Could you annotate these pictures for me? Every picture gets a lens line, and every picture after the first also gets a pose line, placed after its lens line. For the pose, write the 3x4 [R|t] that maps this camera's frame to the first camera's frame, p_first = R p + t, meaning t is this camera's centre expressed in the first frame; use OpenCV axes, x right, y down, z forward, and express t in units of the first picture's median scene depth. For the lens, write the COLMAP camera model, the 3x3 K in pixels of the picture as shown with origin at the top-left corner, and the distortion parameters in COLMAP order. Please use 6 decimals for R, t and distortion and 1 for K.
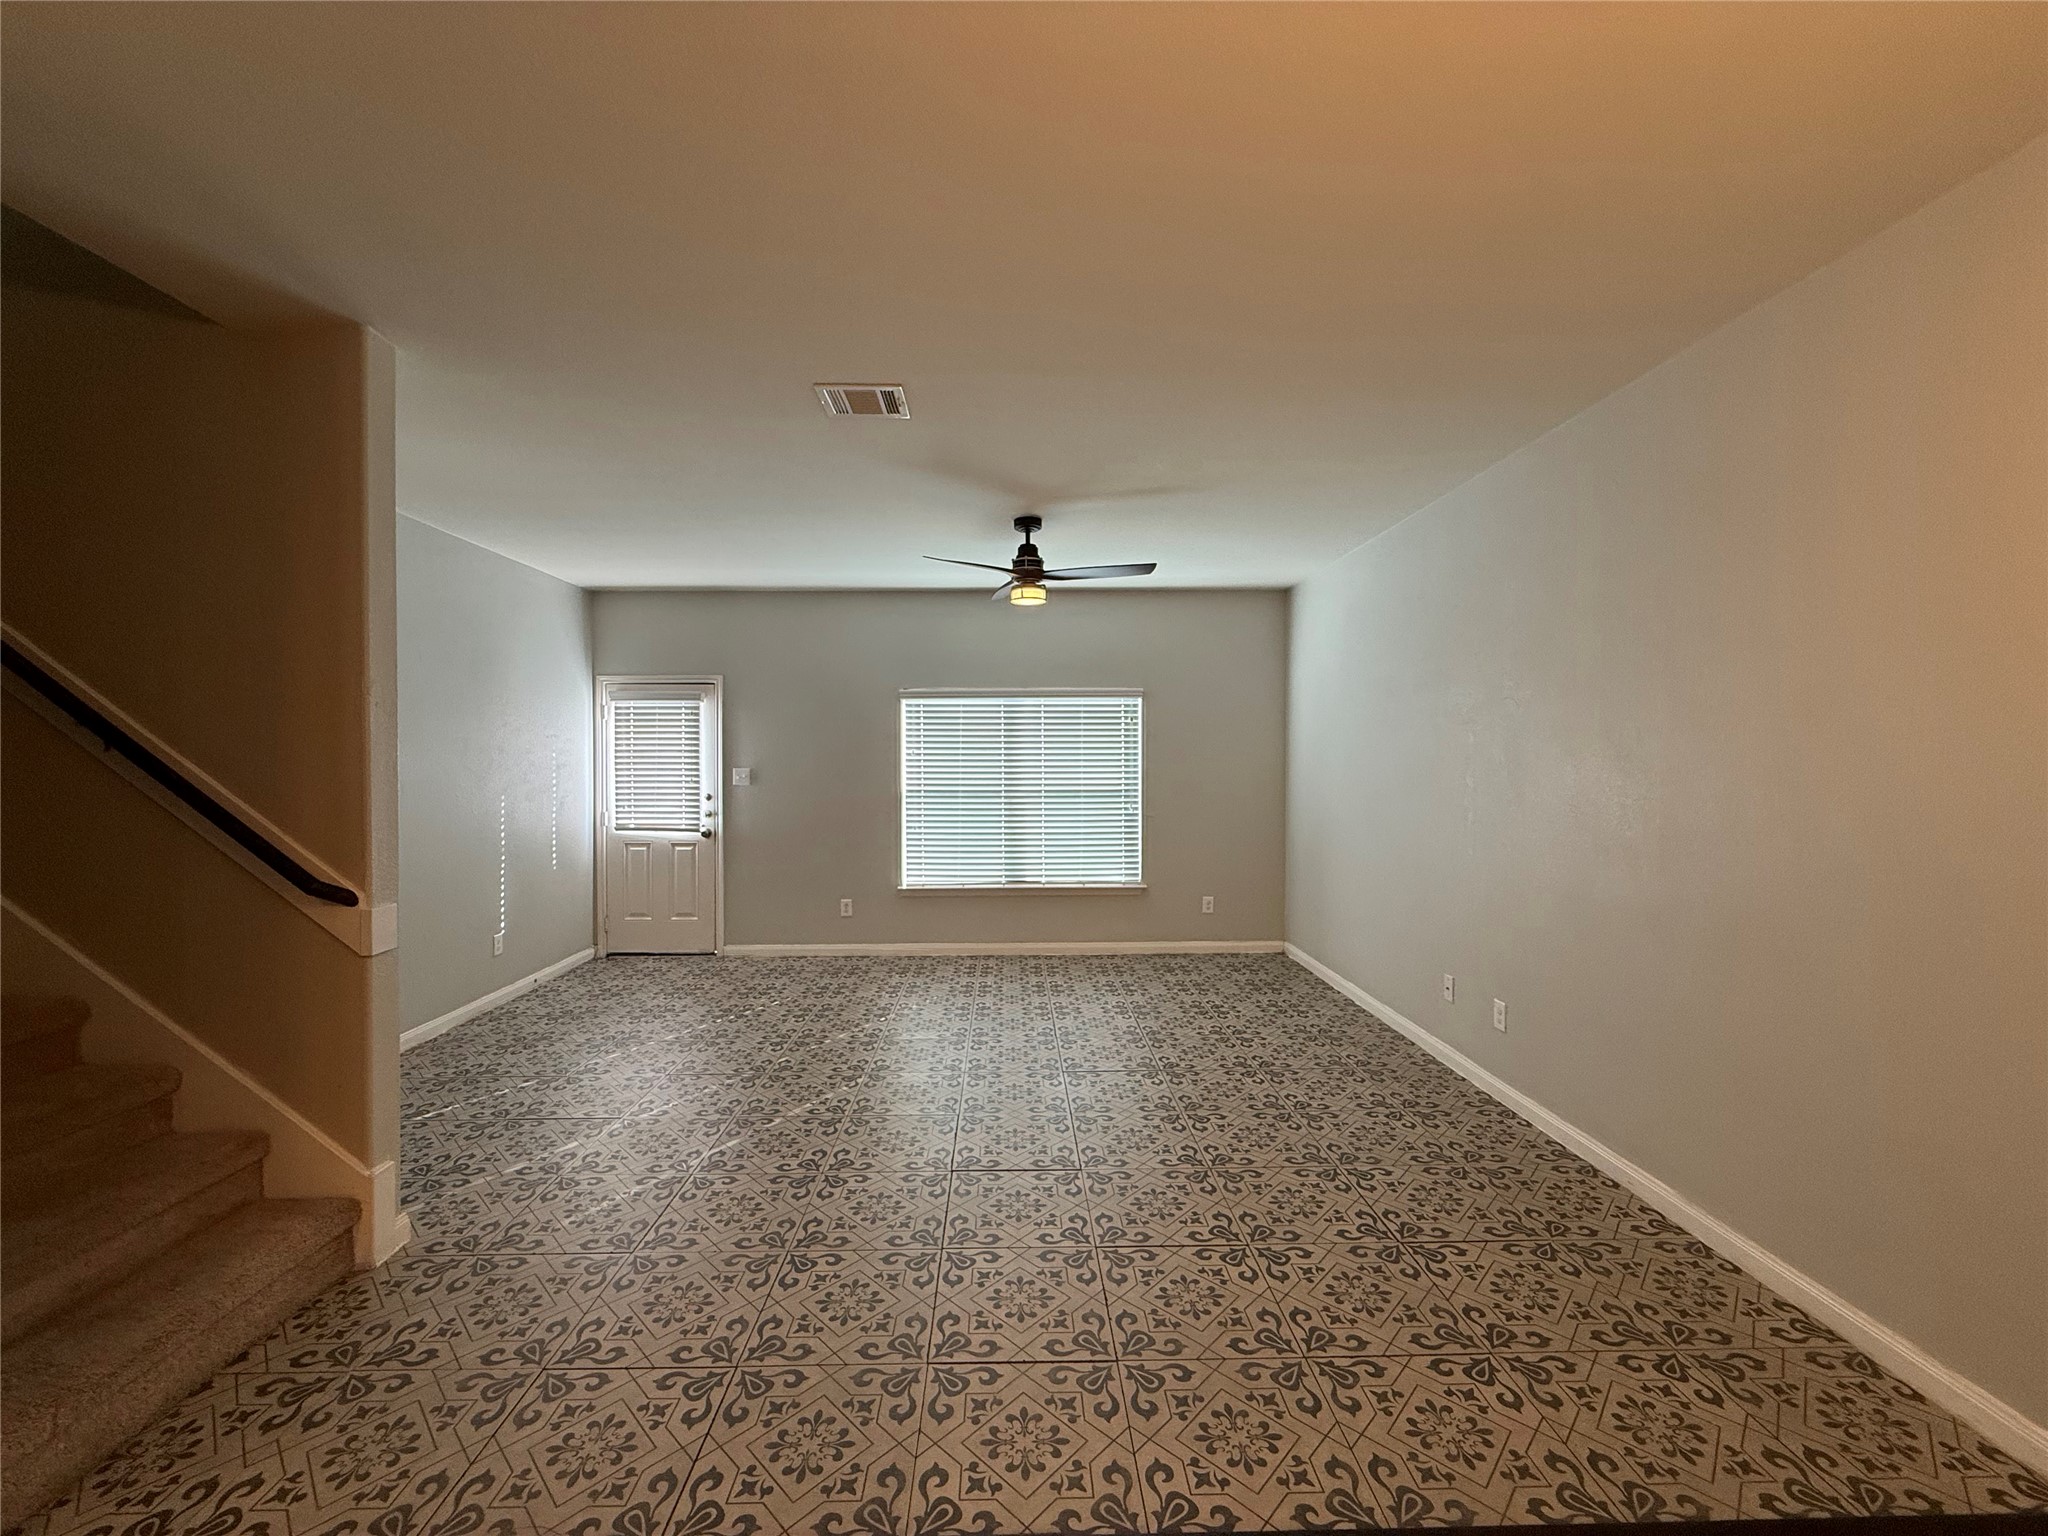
lens RADIAL K [[813.3, 0, 1019.6], [0, 813.3, 767.0], [0, 0, 1]] dist [0.001420, 0.000139]
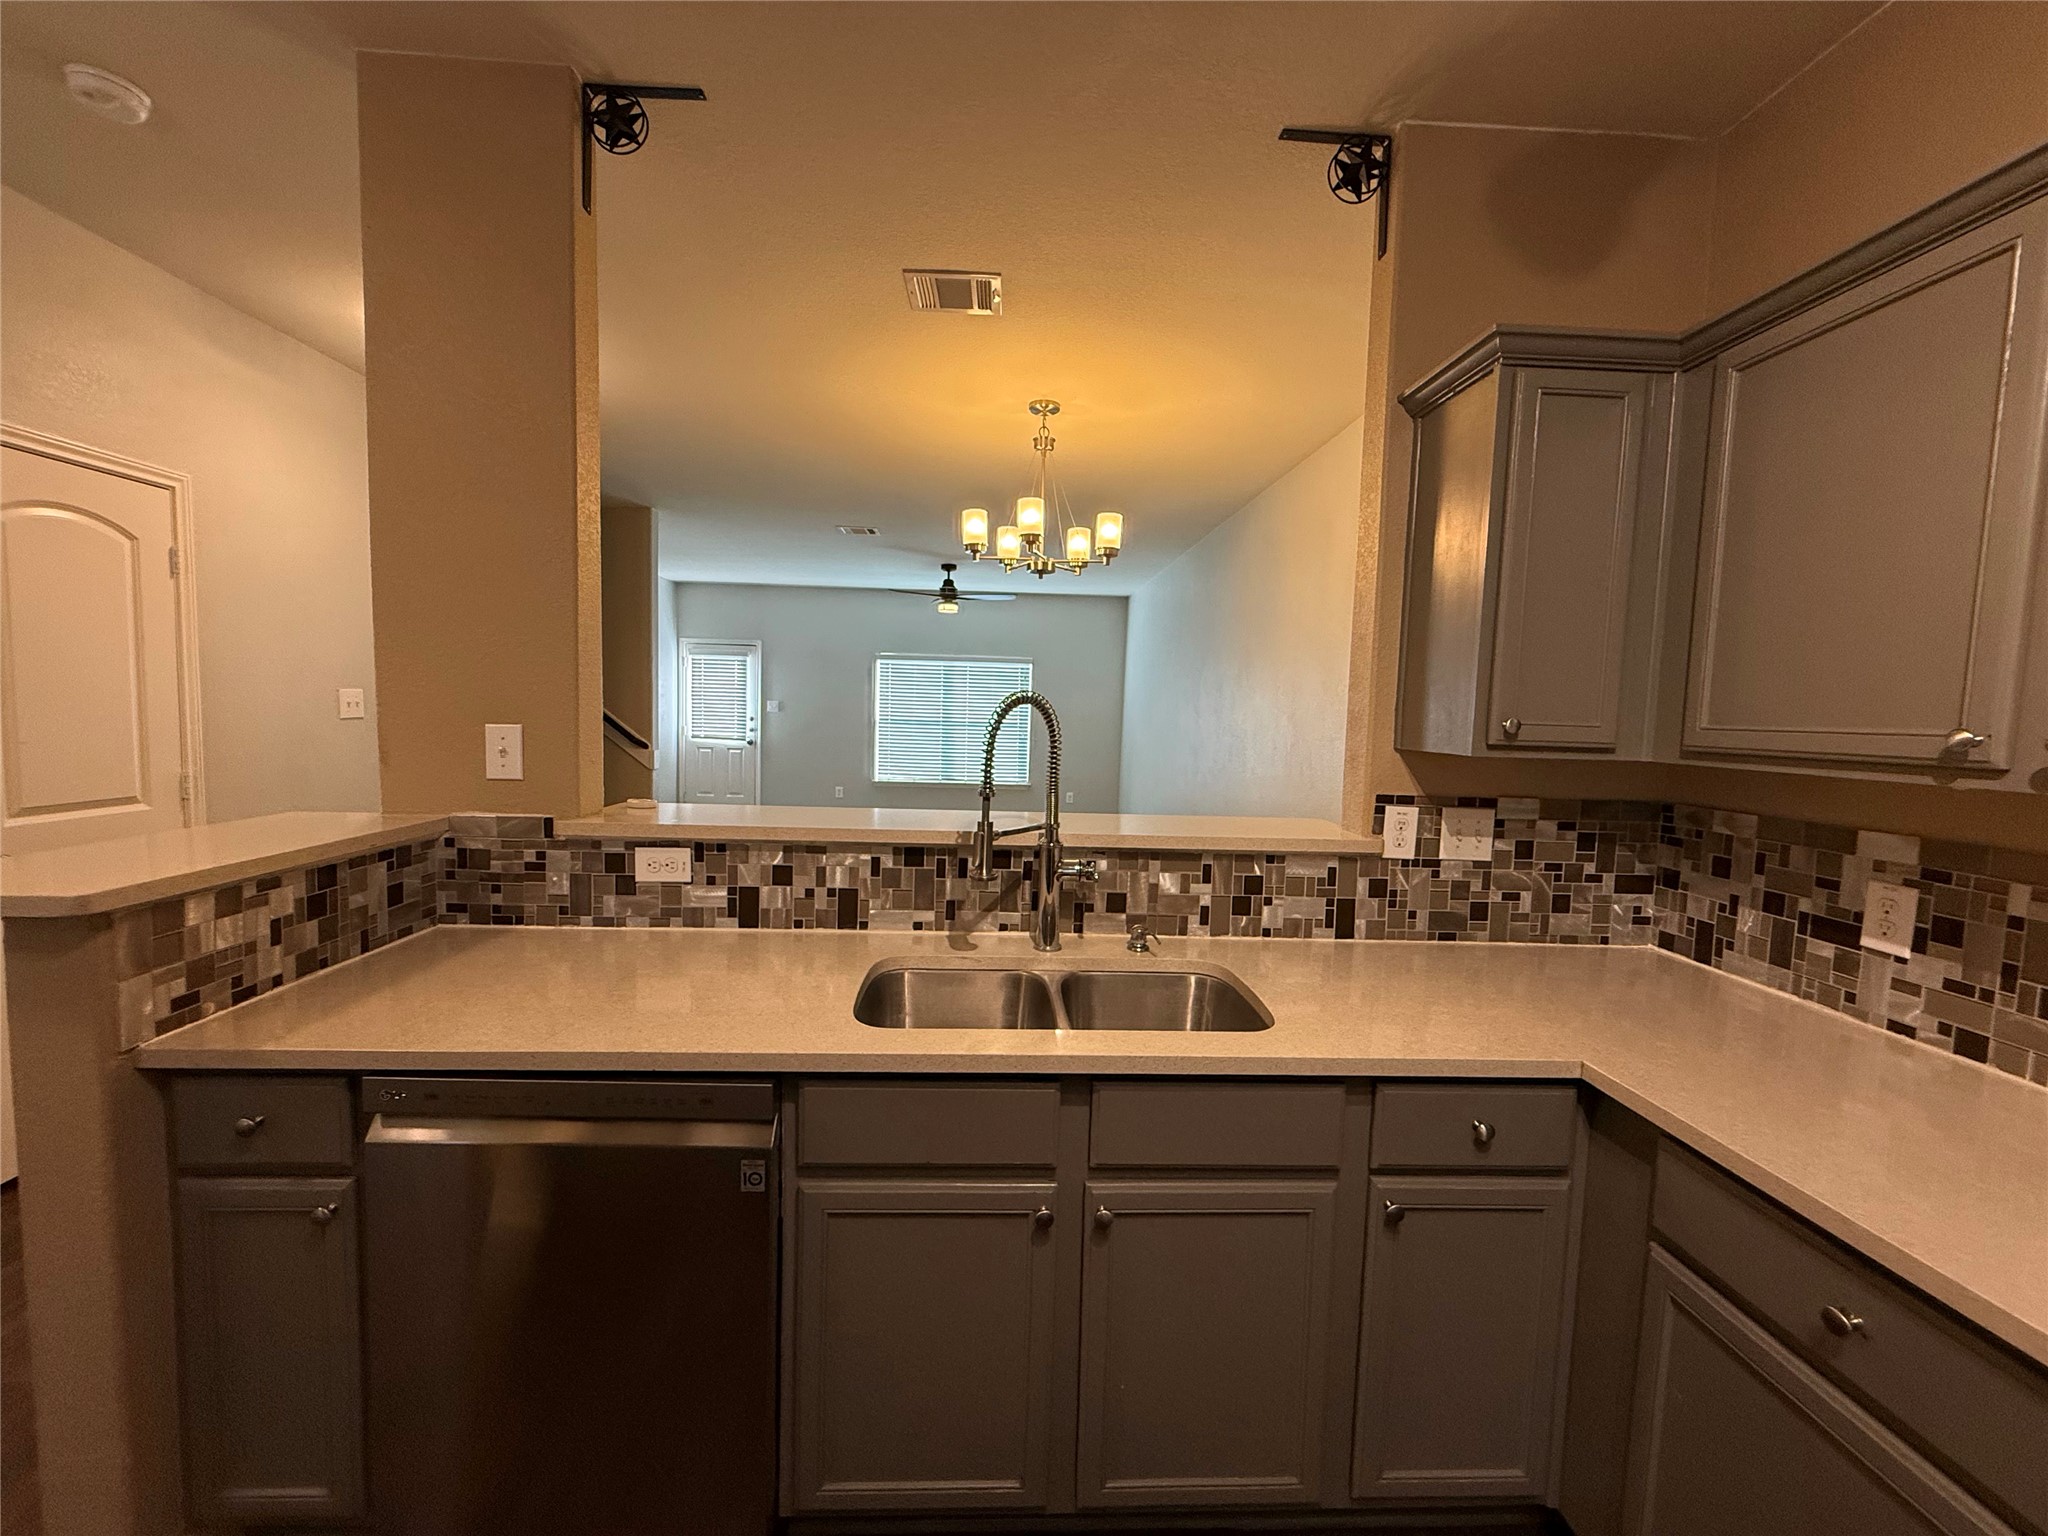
lens RADIAL K [[813.3, 0, 1019.6], [0, 813.3, 767.0], [0, 0, 1]] dist [0.001420, 0.000139]
pose [[0.999259, 0.030807, 0.023075, 0.042618], [-0.032245, 0.997376, 0.064814, 0.005111], [-0.021018, -0.065510, 0.997631, -0.251171]]
